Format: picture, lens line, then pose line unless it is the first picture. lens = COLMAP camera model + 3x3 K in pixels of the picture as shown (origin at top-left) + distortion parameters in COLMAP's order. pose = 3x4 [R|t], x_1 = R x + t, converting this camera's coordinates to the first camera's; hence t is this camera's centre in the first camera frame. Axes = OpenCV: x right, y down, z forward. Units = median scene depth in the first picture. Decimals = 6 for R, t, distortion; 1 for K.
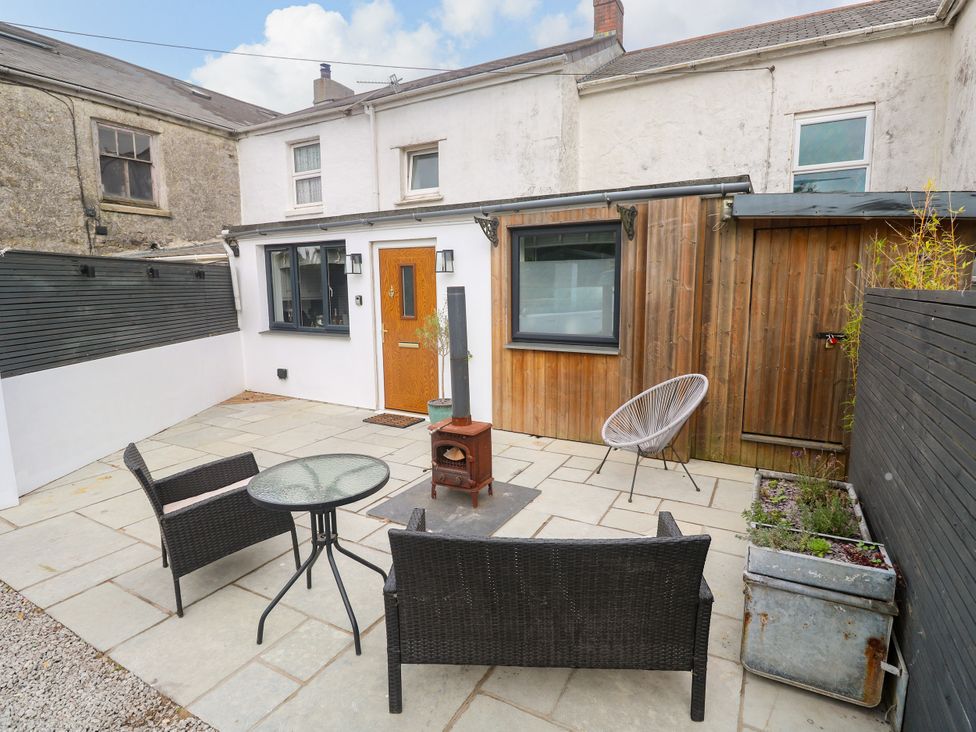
lens RADIAL K [[506.1, 0, 492.4], [0, 506.1, 360.8], [0, 0, 1]] dist [-0.001317, -0.011742]
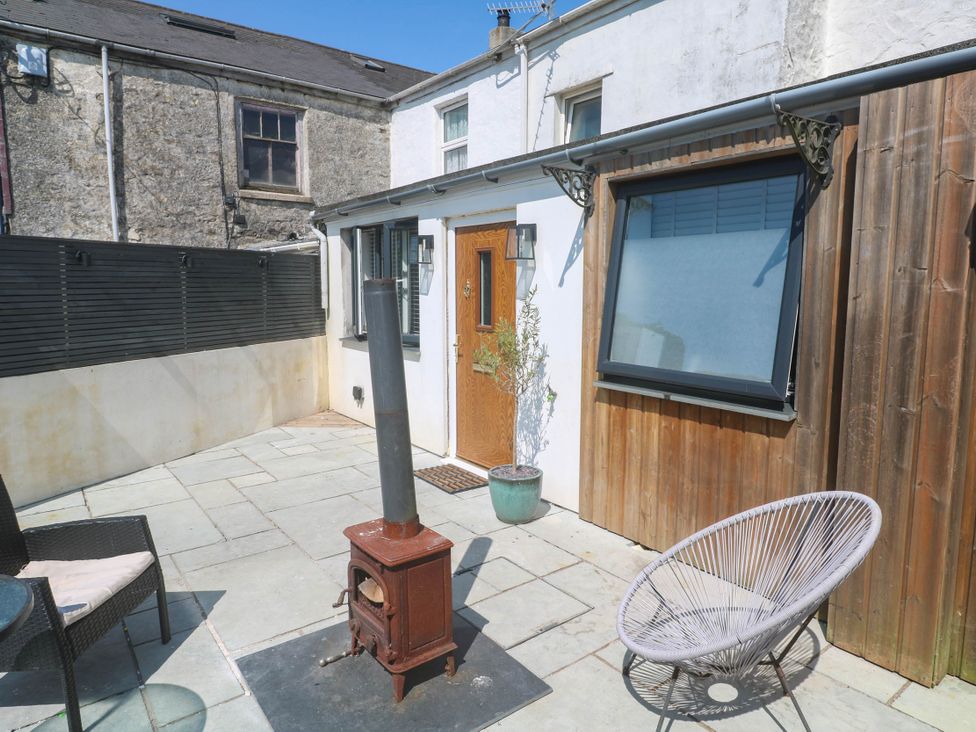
lens RADIAL K [[608.2, 0, 491.5], [0, 608.2, 358.3], [0, 0, 1]] dist [0.004255, -0.009890]
pose [[0.916369, 0.056992, -0.396258, 0.183895], [-0.066678, 0.997717, -0.010699, -0.040613], [0.394744, 0.036225, 0.918077, 0.291532]]
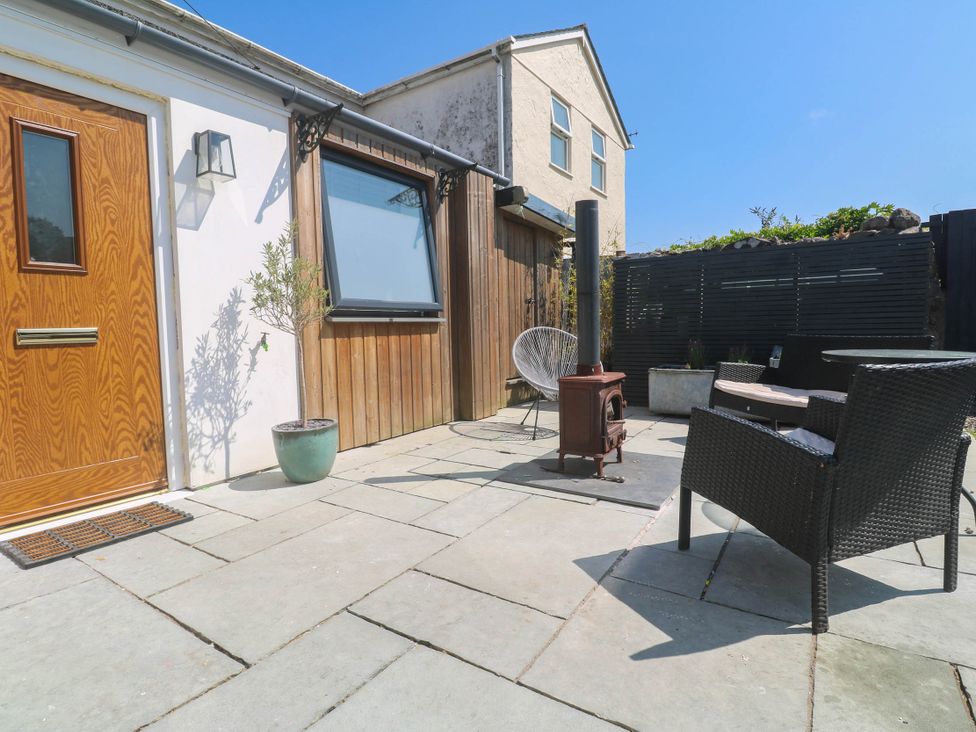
lens RADIAL K [[506.1, 0, 491.5], [0, 506.1, 366.4], [0, 0, 1]] dist [-0.001317, -0.011742]
pose [[0.083931, -0.072300, 0.993845, -0.587301], [0.164187, 0.984736, 0.057772, 0.025709], [-0.982852, 0.158327, 0.094520, 0.719528]]
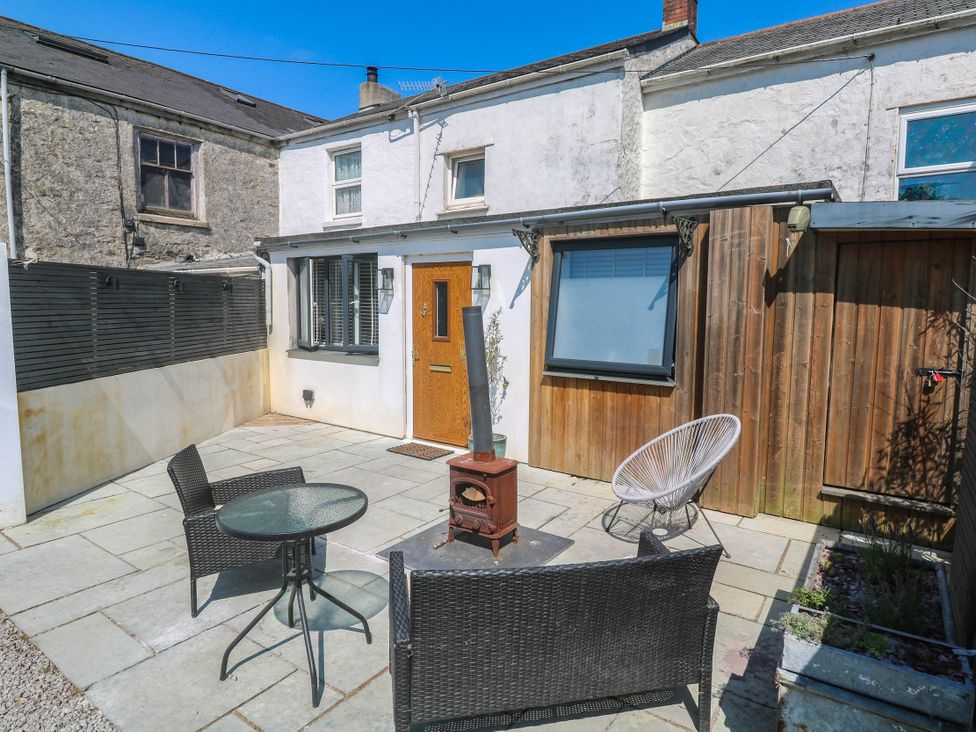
lens RADIAL K [[563.9, 0, 486.1], [0, 563.9, 360.0], [0, 0, 1]] dist [0.004184, -0.011128]
pose [[0.993388, 0.025829, -0.111858, 0.032150], [-0.030961, 0.998535, -0.044386, -0.003962], [0.110548, 0.047556, 0.992732, 0.005049]]
